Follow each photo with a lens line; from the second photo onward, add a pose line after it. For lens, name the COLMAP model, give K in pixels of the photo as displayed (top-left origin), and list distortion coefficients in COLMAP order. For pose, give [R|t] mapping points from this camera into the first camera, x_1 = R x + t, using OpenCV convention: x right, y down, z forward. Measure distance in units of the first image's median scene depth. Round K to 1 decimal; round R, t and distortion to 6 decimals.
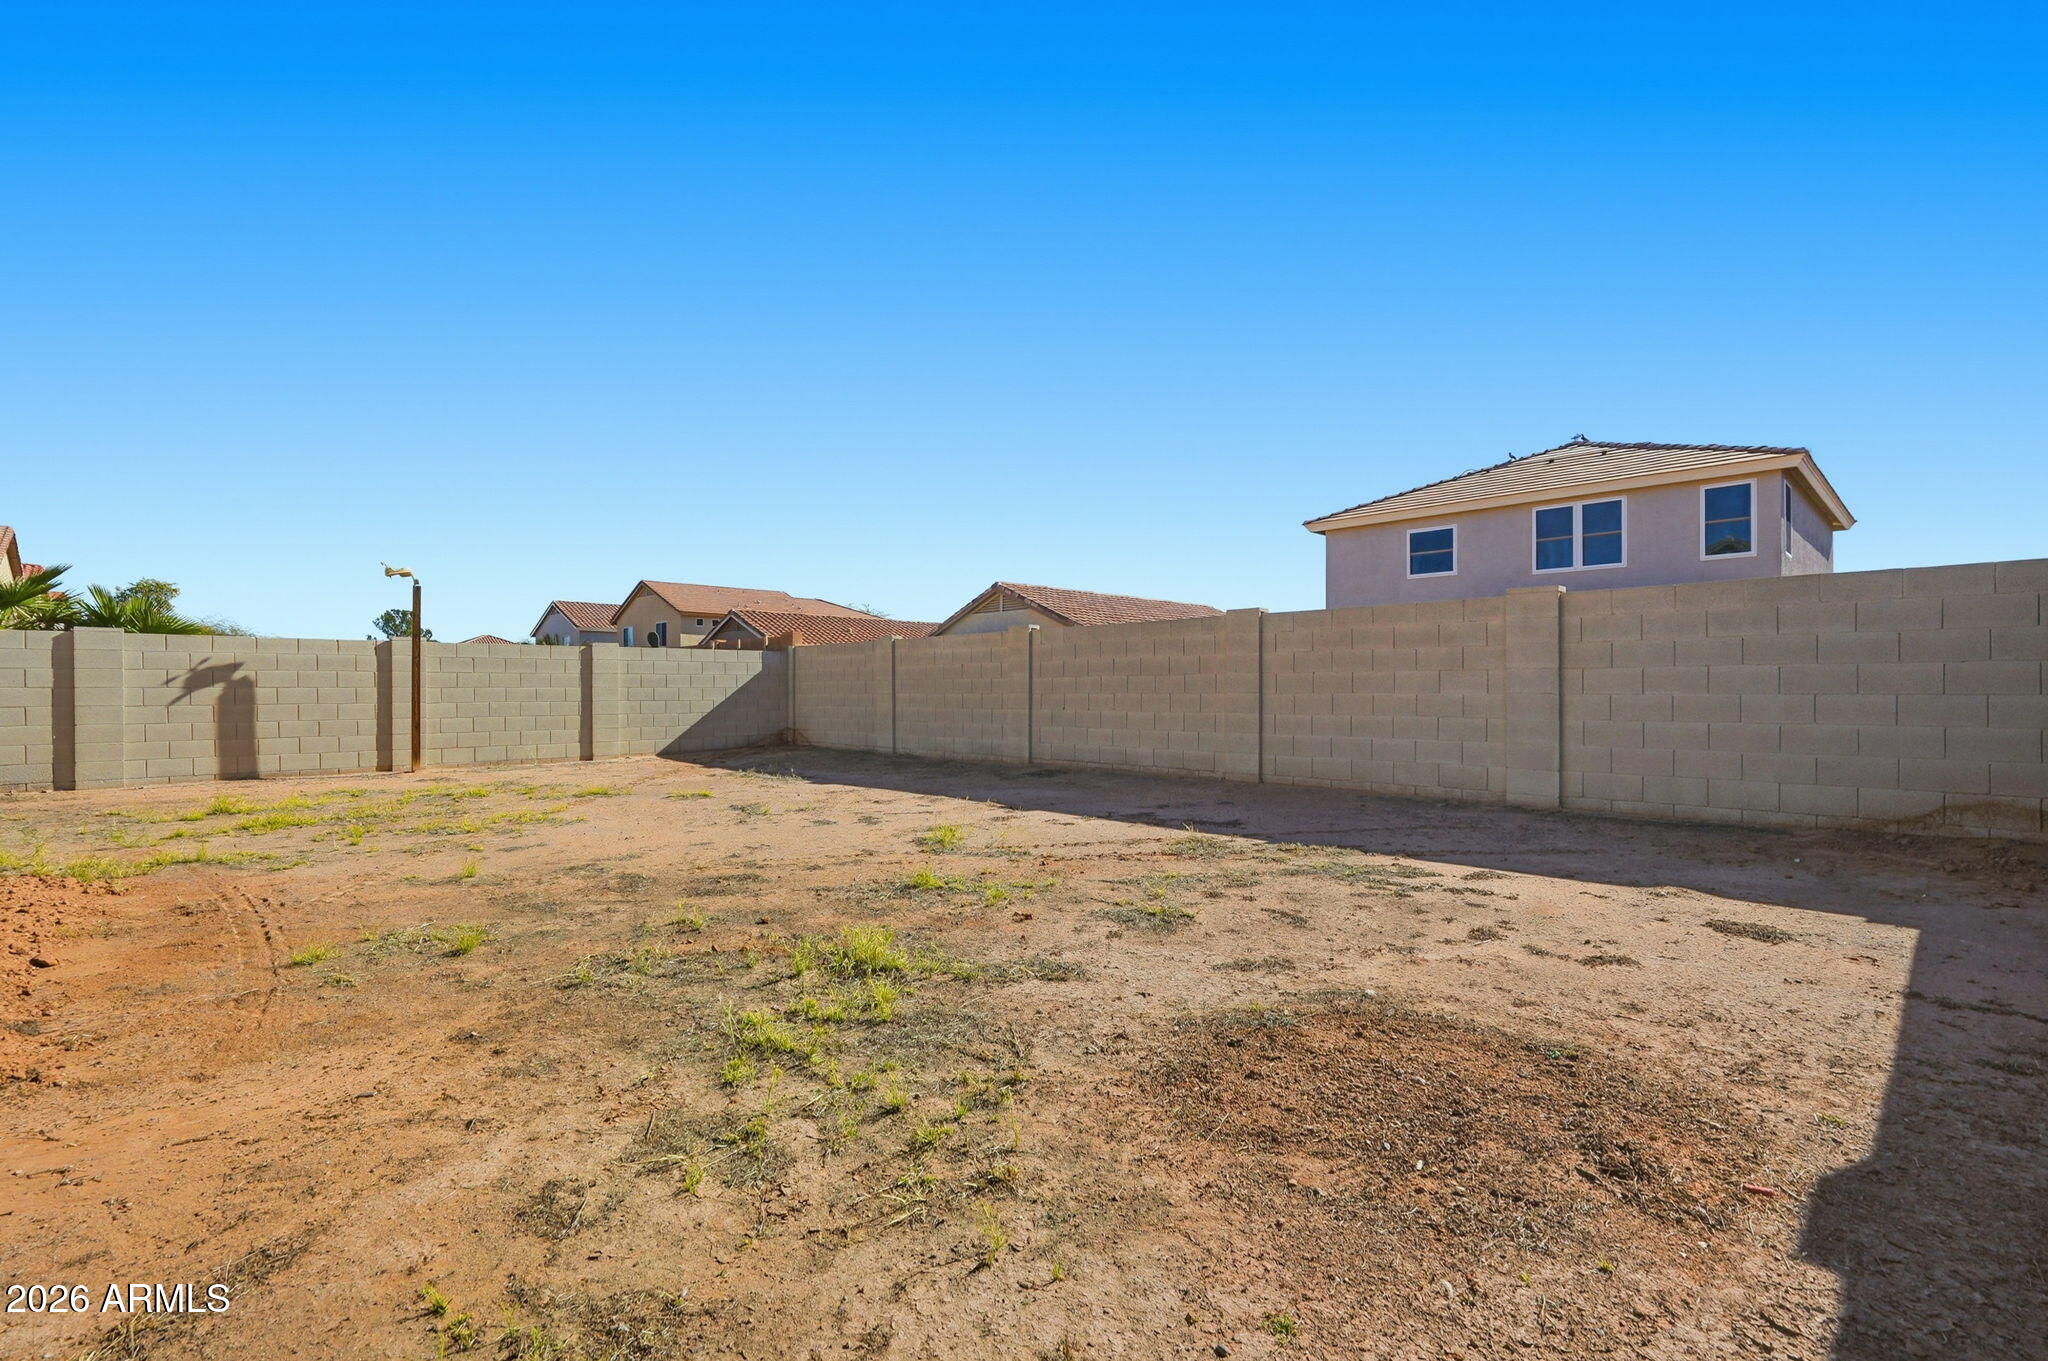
lens RADIAL K [[910.0, 0, 1022.4], [0, 910.0, 692.2], [0, 0, 1]] dist [-0.009836, 0.002100]
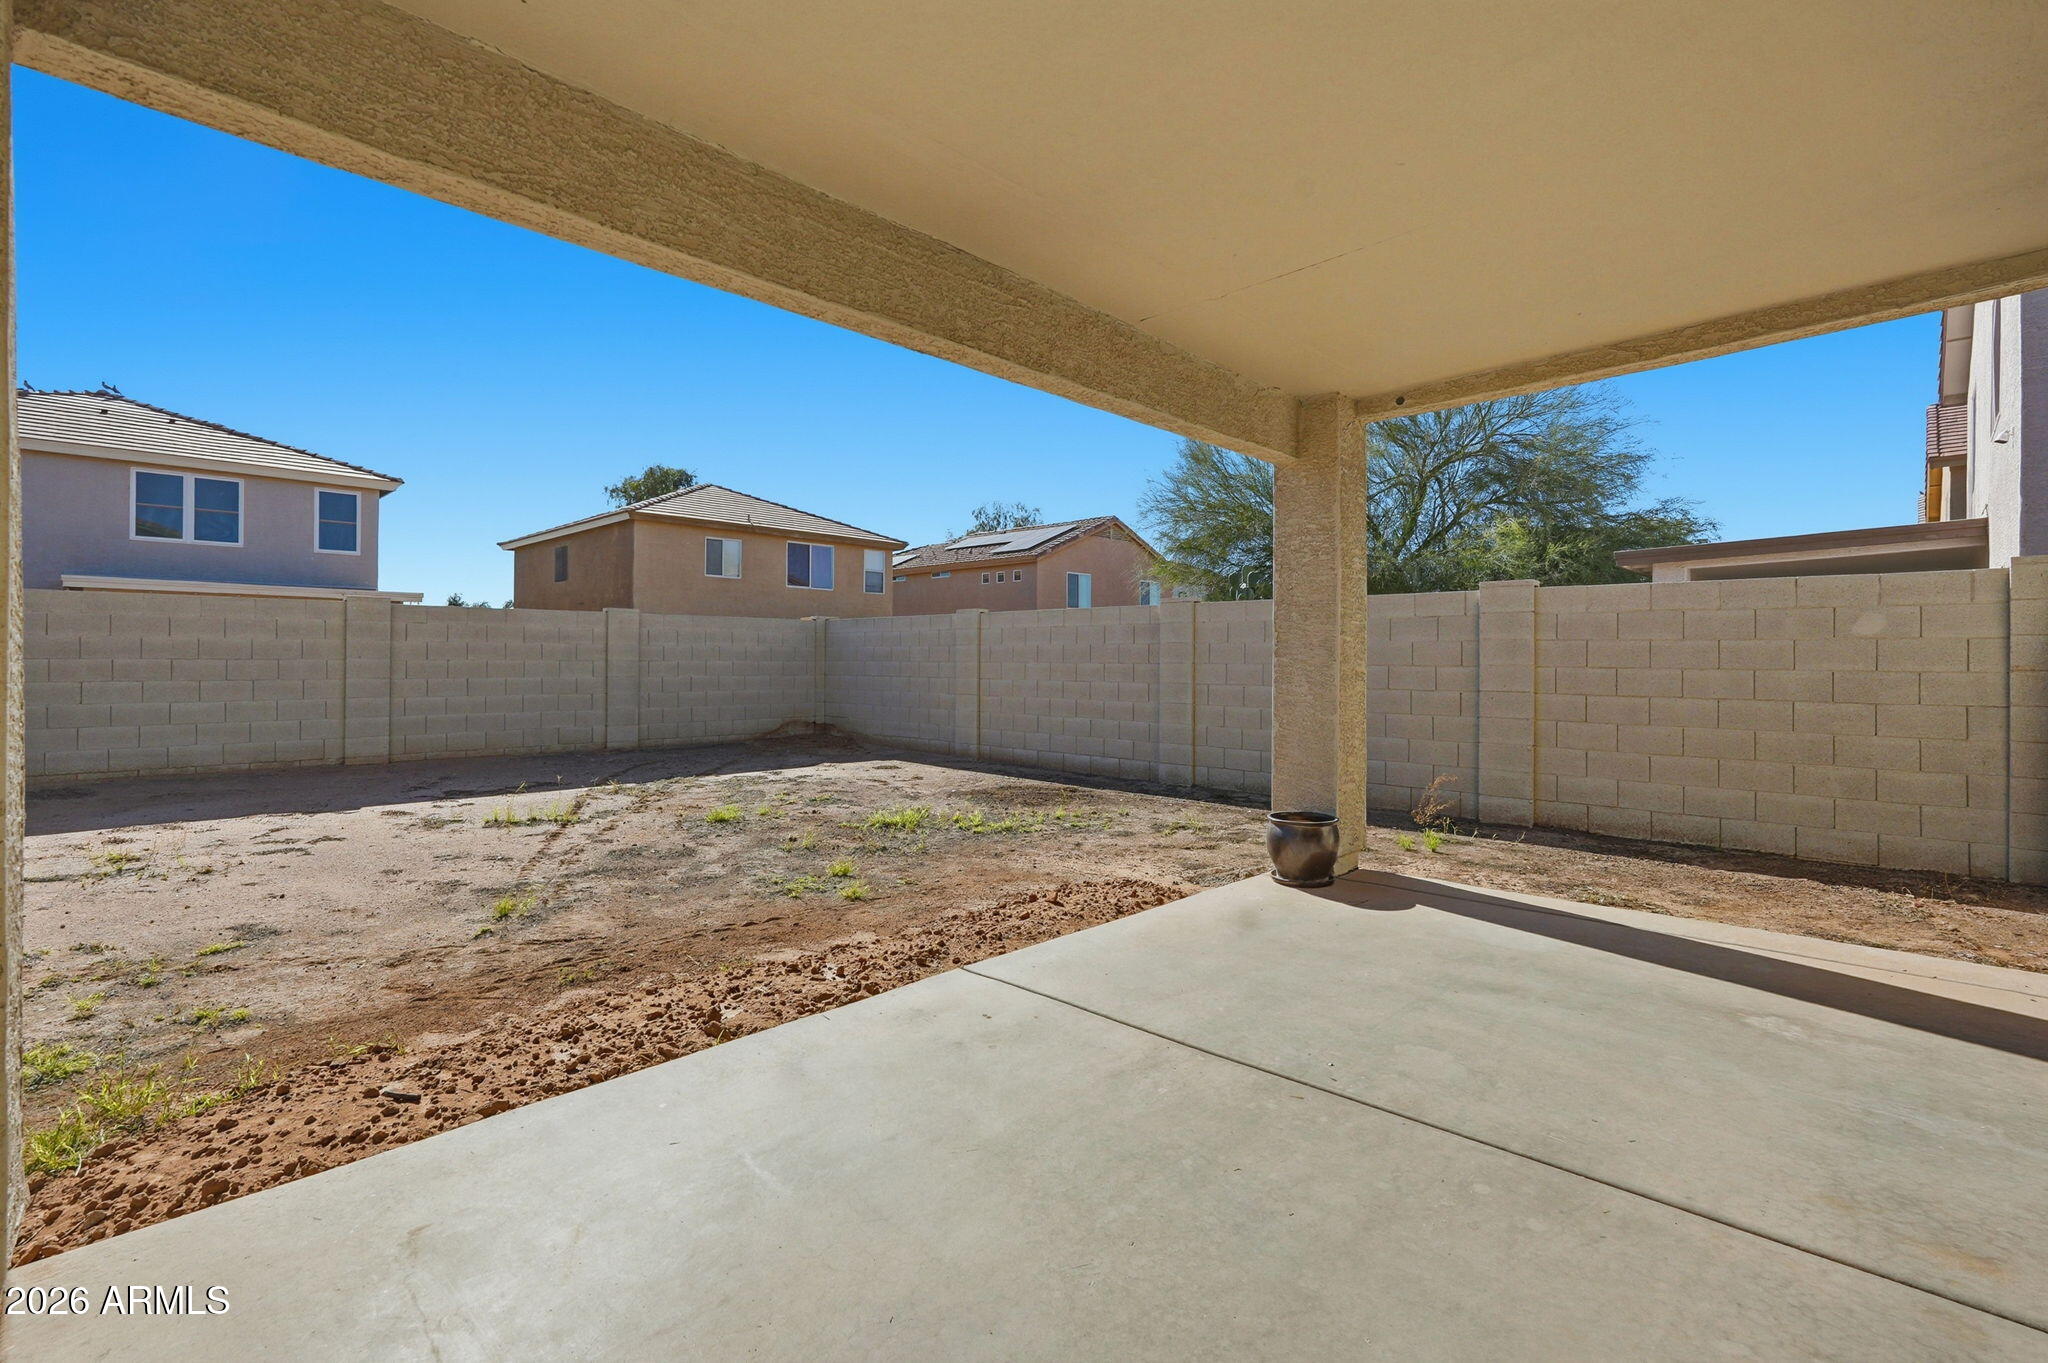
lens RADIAL K [[910.0, 0, 1022.5], [0, 910.0, 670.8], [0, 0, 1]] dist [-0.009836, 0.002100]
pose [[-0.063744, -0.009127, 0.997925, -0.417403], [-0.004899, 0.999949, 0.008832, -0.010346], [-0.997954, -0.004326, -0.063786, 0.164522]]
